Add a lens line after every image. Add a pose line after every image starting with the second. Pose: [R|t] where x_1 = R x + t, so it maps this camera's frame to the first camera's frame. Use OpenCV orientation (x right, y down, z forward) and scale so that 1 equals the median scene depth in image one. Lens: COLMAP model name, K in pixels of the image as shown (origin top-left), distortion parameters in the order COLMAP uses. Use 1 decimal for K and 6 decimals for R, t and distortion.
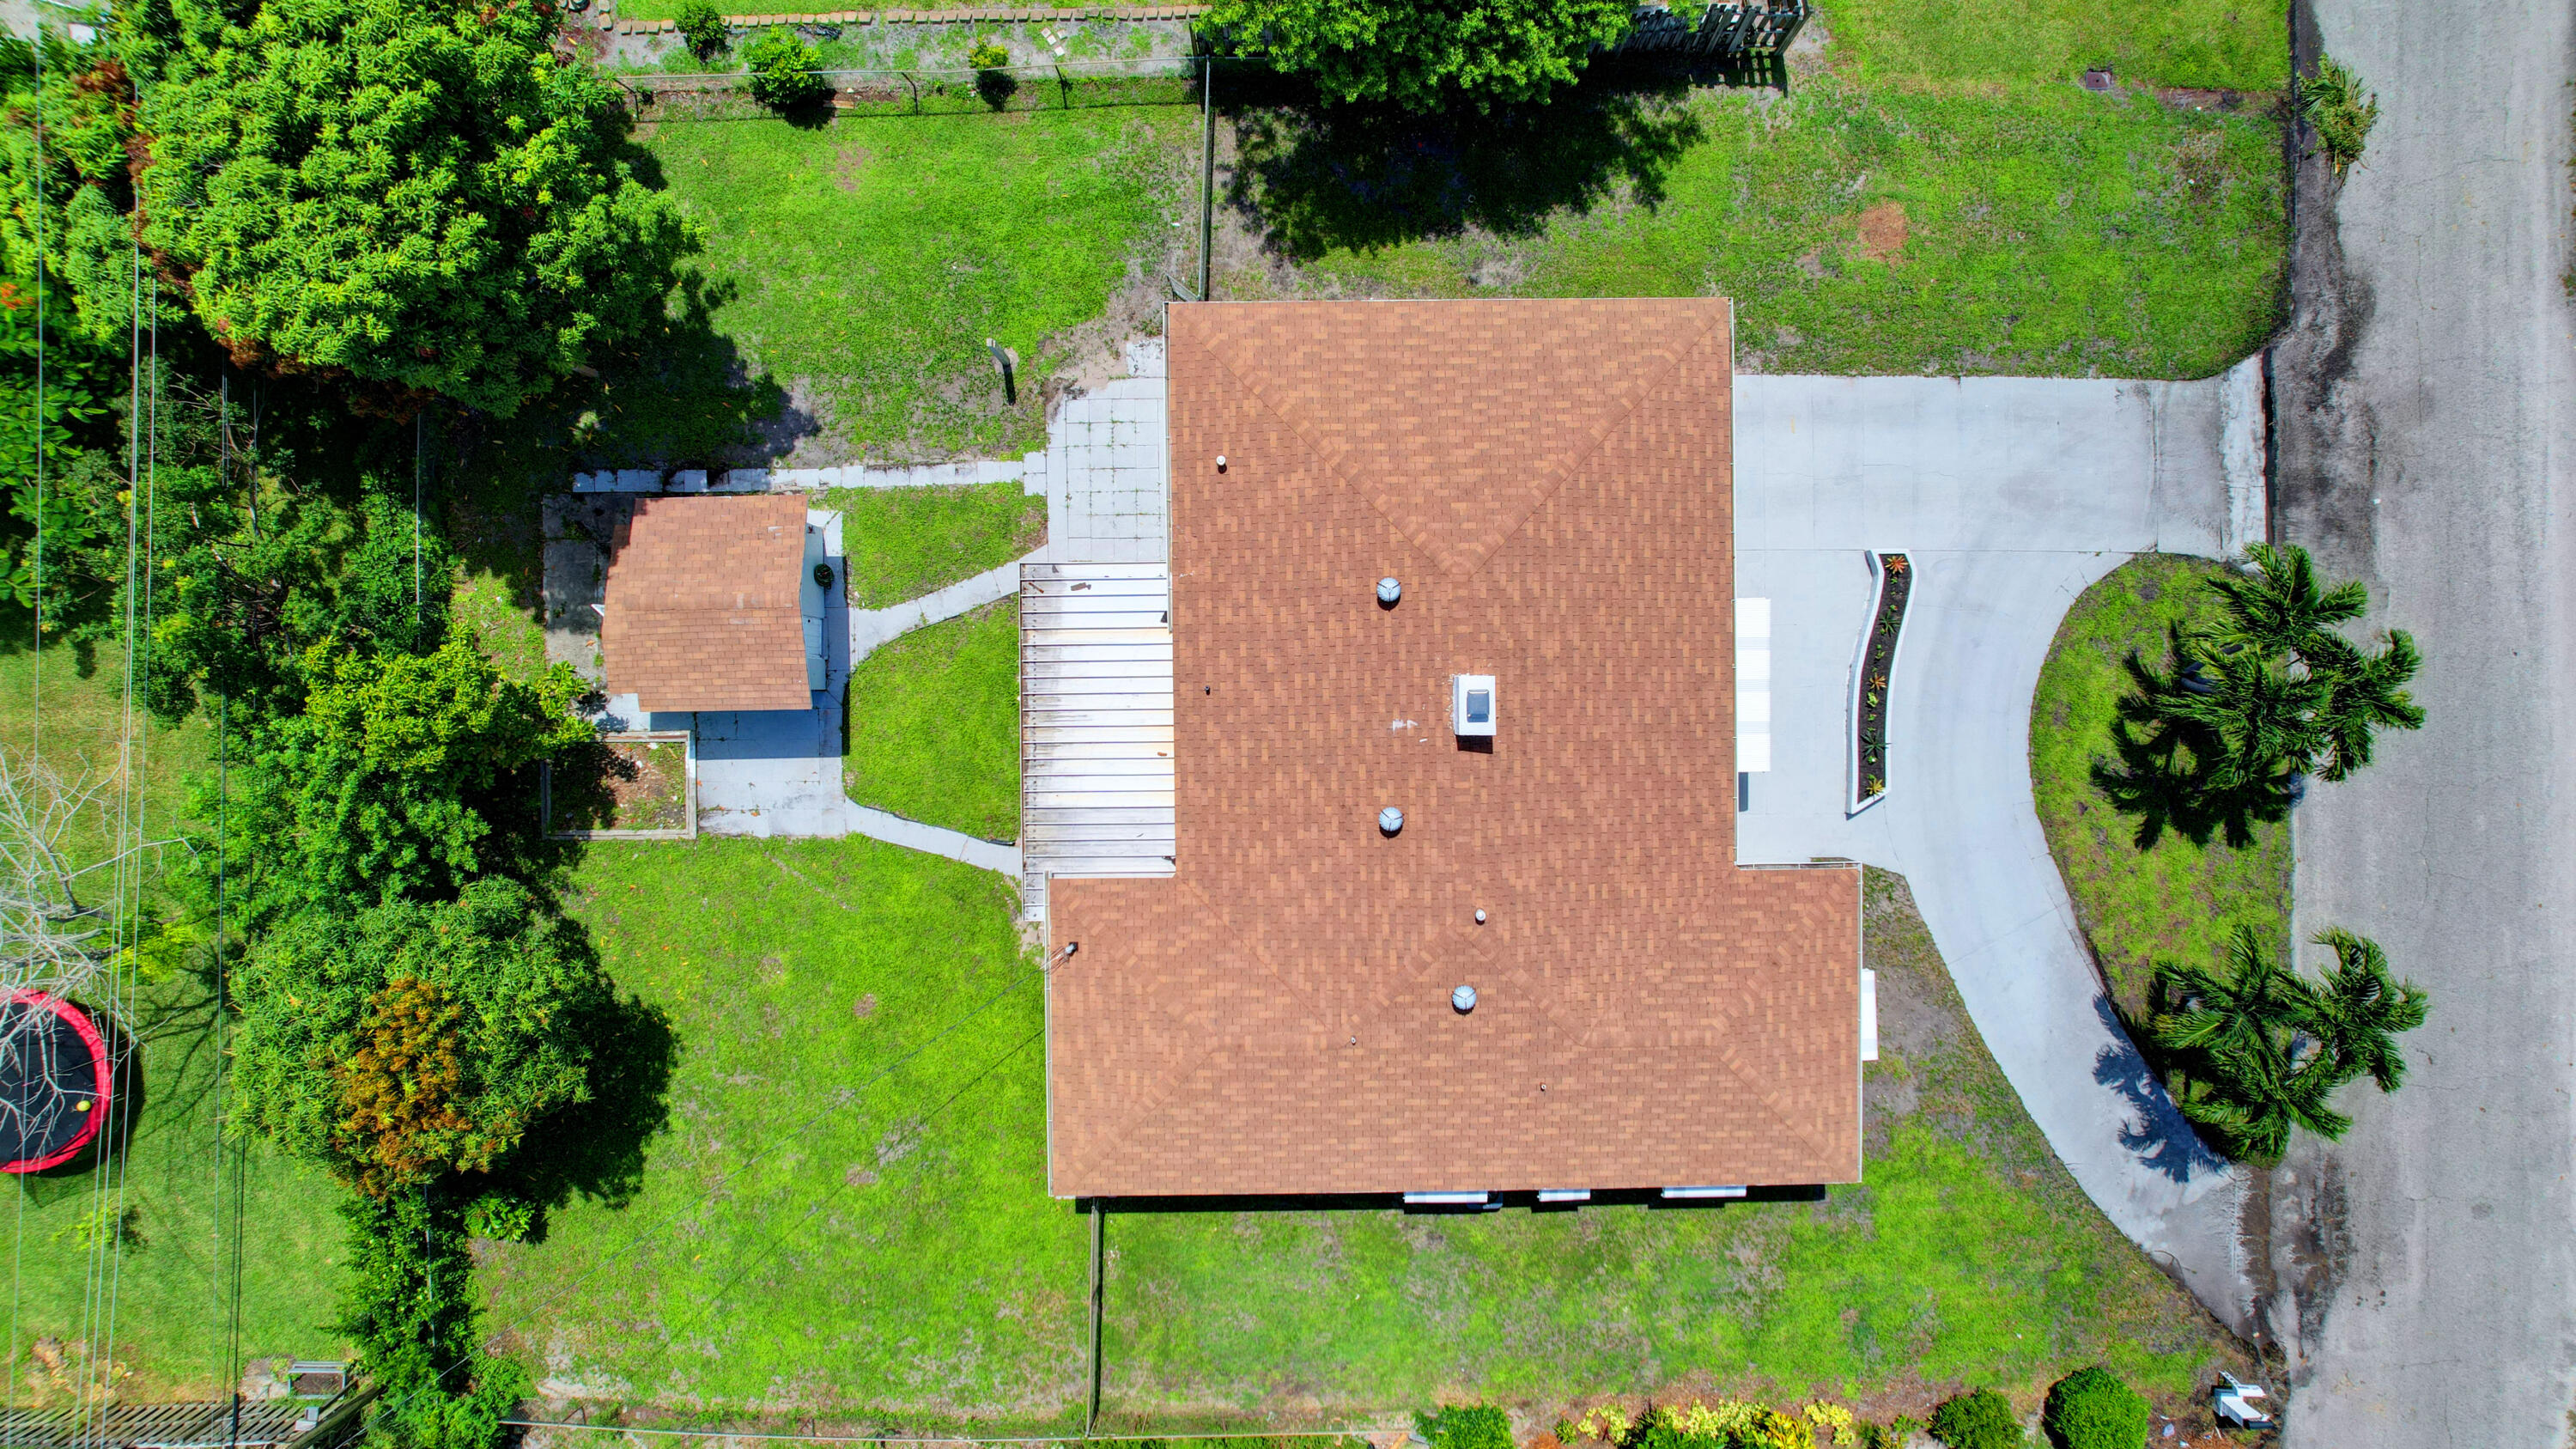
lens RADIAL K [[1646.1, 0, 1296.6], [0, 1646.1, 731.2], [0, 0, 1]] dist [-0.068334, 0.061932]
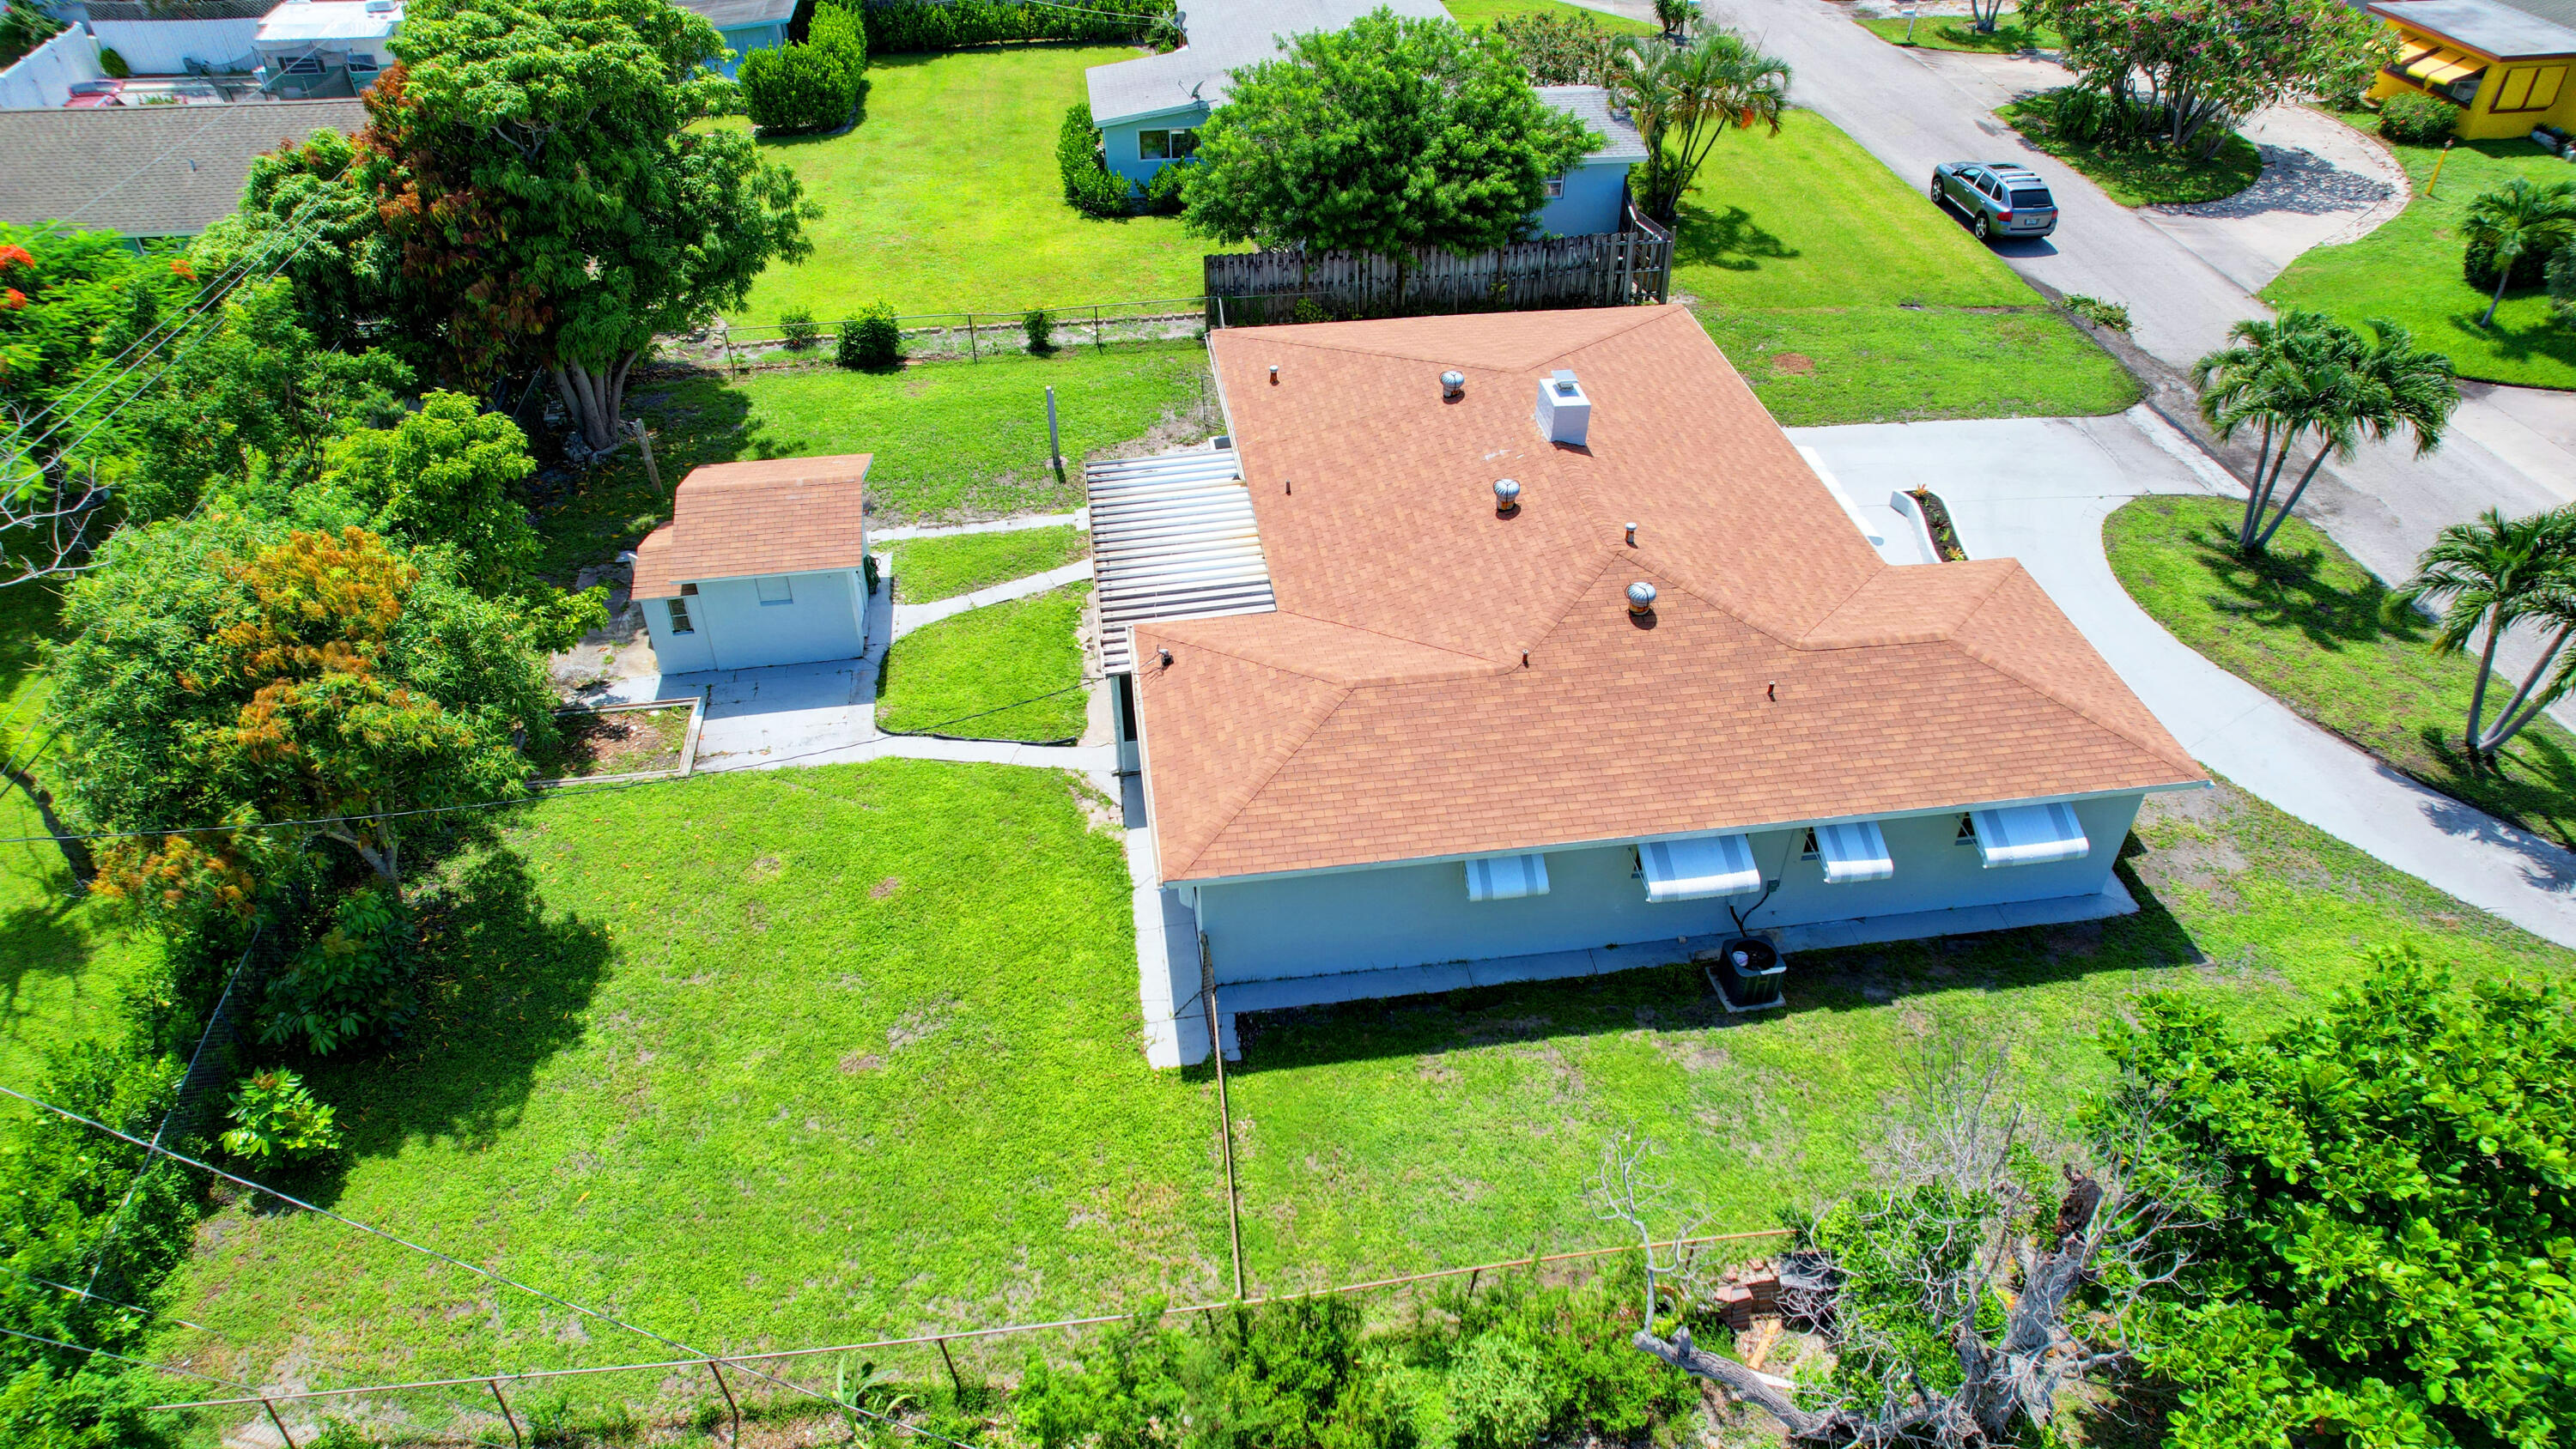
lens RADIAL K [[1645.6, 0, 1296.6], [0, 1645.6, 731.2], [0, 0, 1]] dist [-0.068334, 0.061932]
pose [[0.991037, -0.085231, 0.102864, -0.146064], [0.133521, 0.607892, -0.782713, 0.741452], [0.004182, 0.789432, 0.613823, 0.476489]]
